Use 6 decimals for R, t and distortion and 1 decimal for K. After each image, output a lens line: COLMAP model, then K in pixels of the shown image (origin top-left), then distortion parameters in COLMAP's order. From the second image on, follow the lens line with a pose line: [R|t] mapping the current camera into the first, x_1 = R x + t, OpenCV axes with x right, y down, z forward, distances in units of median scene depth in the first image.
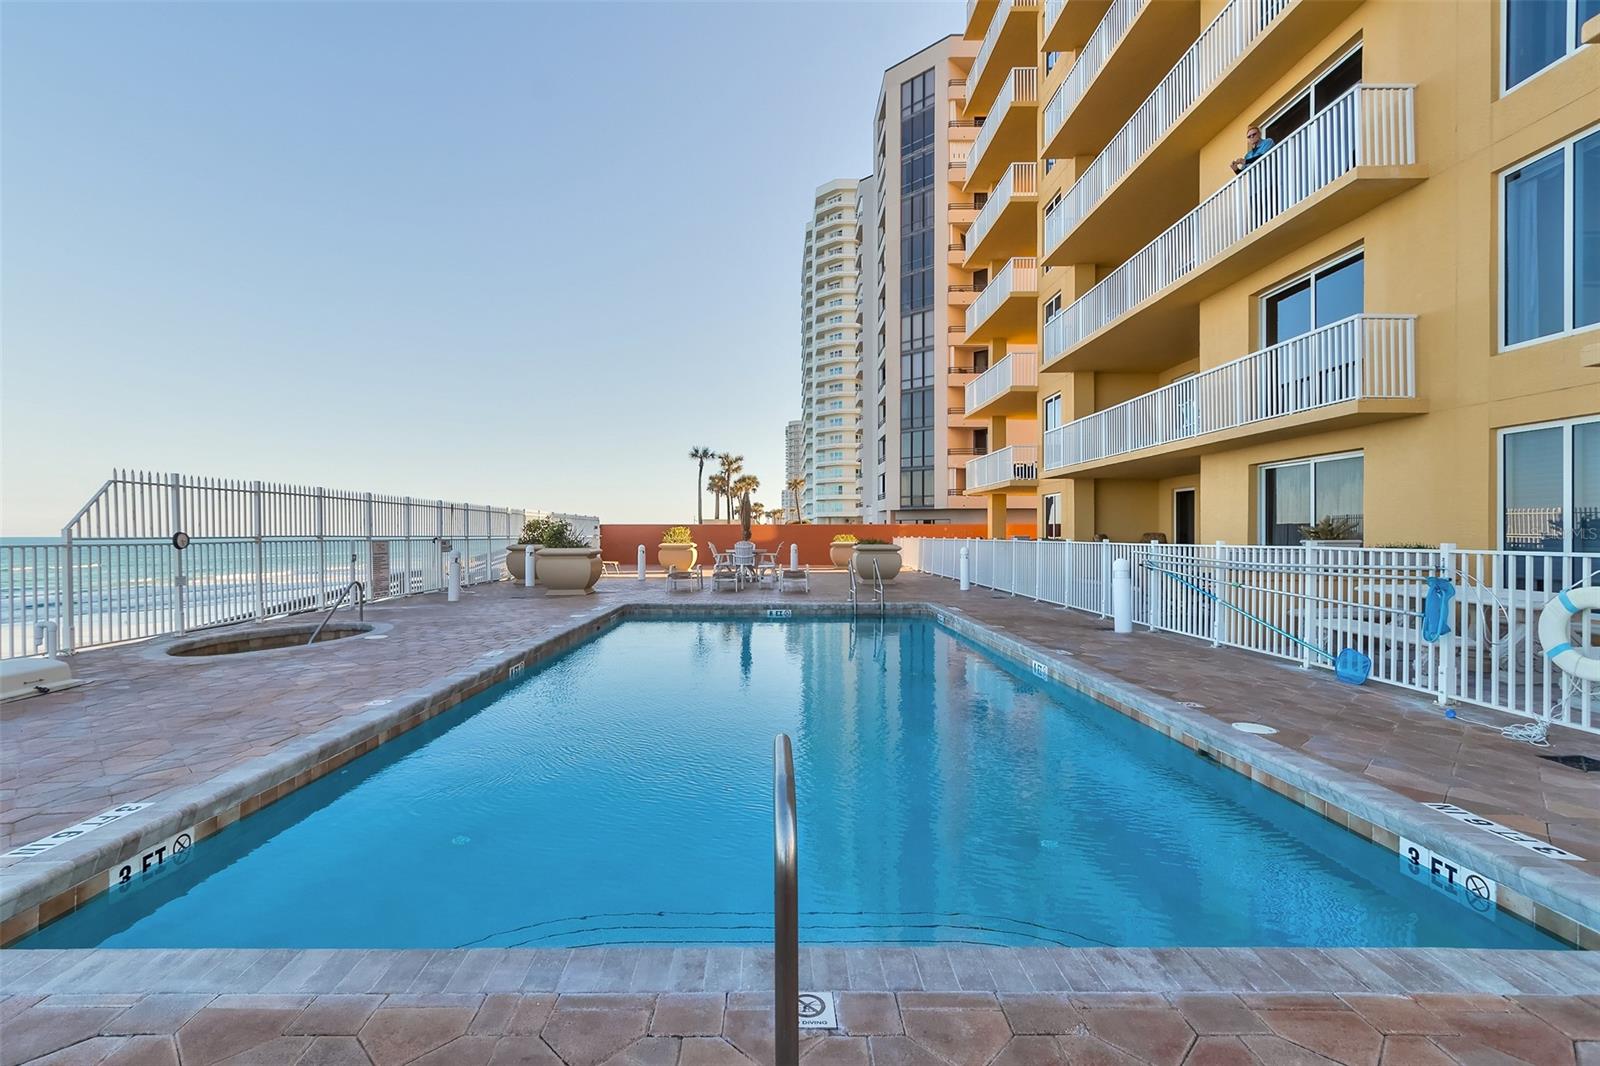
lens RADIAL K [[734.2, 0, 772.6], [0, 734.2, 535.0], [0, 0, 1]] dist [0.006246, -0.001349]
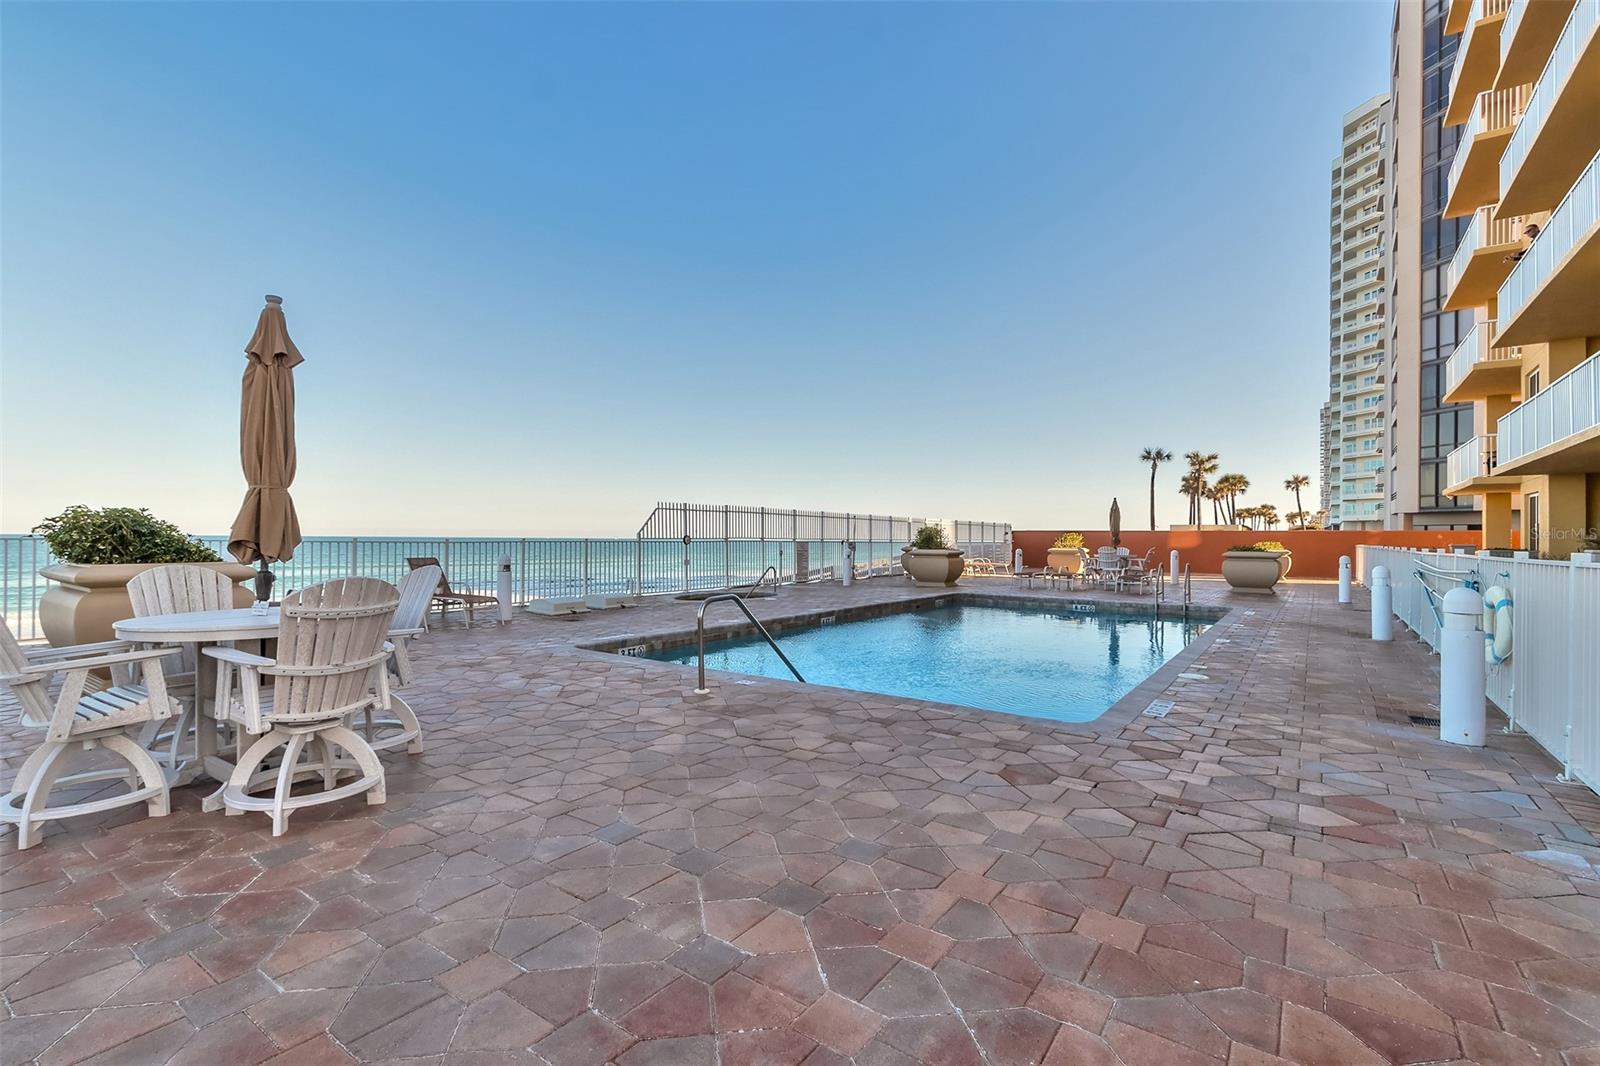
lens RADIAL K [[734.2, 0, 767.9], [0, 734.2, 536.0], [0, 0, 1]] dist [0.006246, -0.001349]
pose [[0.801918, 0.004900, -0.597414, 0.087671], [-0.008643, 0.999957, -0.003400, 0.000432], [0.597372, 0.007890, 0.801925, -0.065930]]
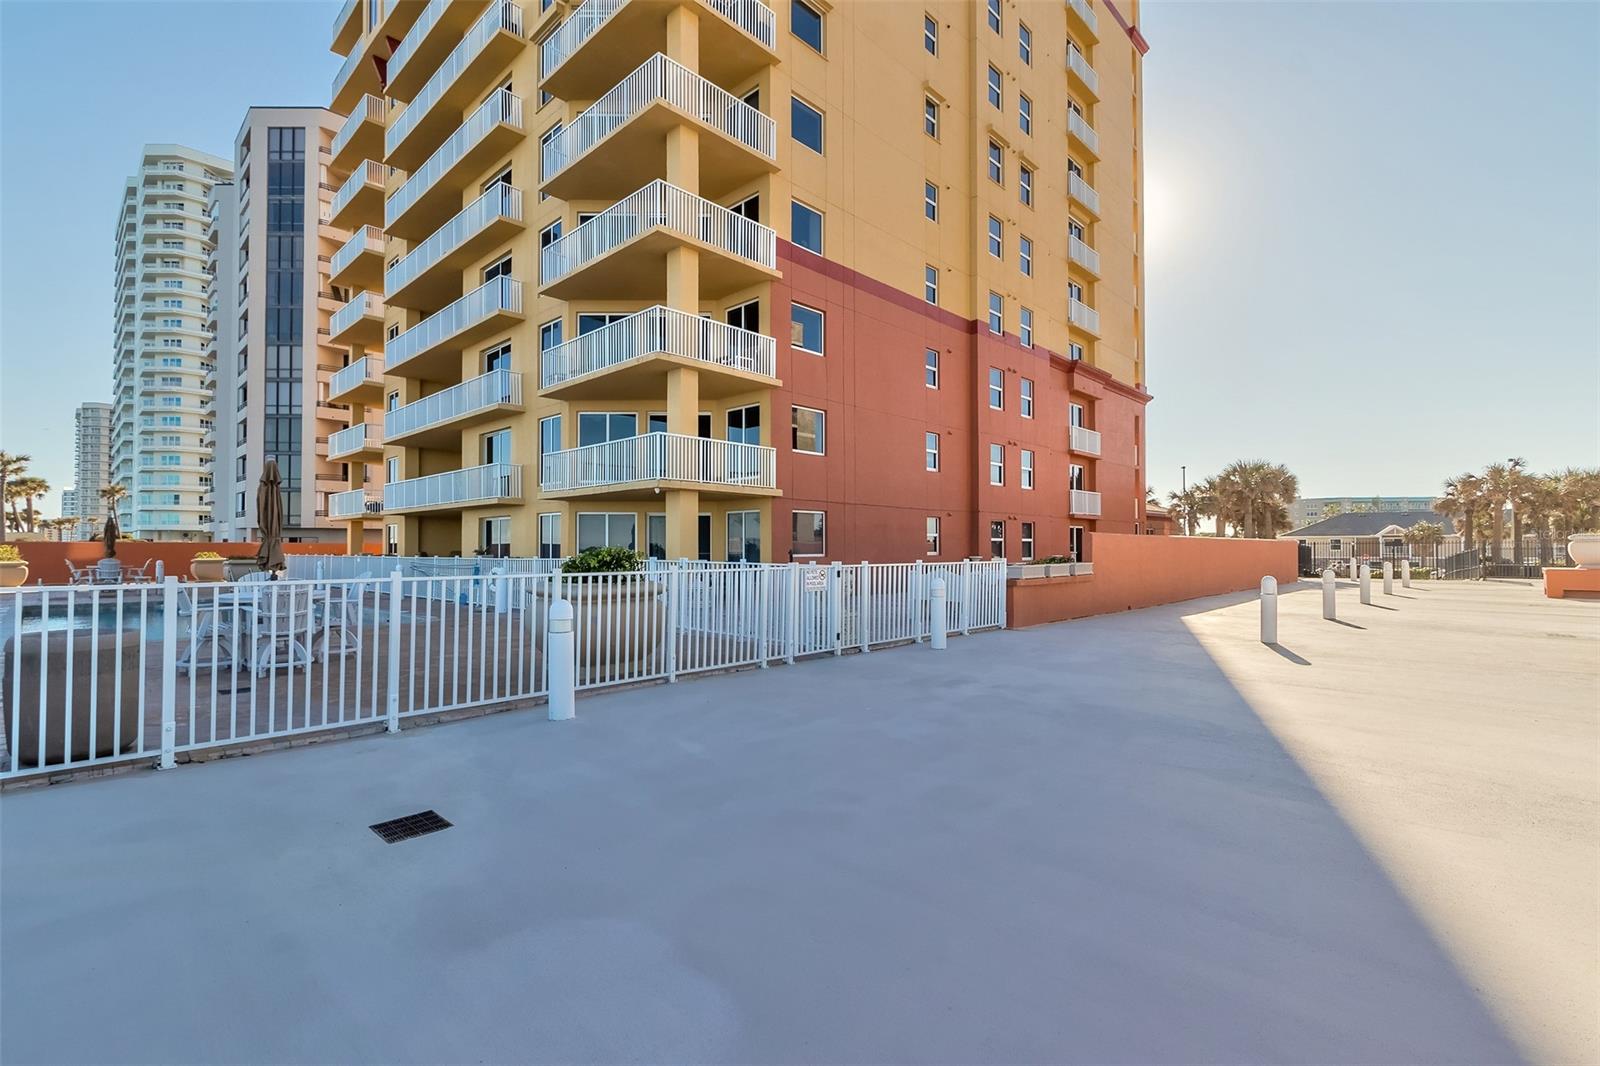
lens RADIAL K [[734.2, 0, 774.4], [0, 734.2, 535.1], [0, 0, 1]] dist [0.006246, -0.001349]
pose [[0.706608, 0.014370, 0.707460, -0.054257], [0.000552, 0.999782, -0.020860, -0.001575], [-0.707605, 0.015131, 0.706446, -0.262443]]
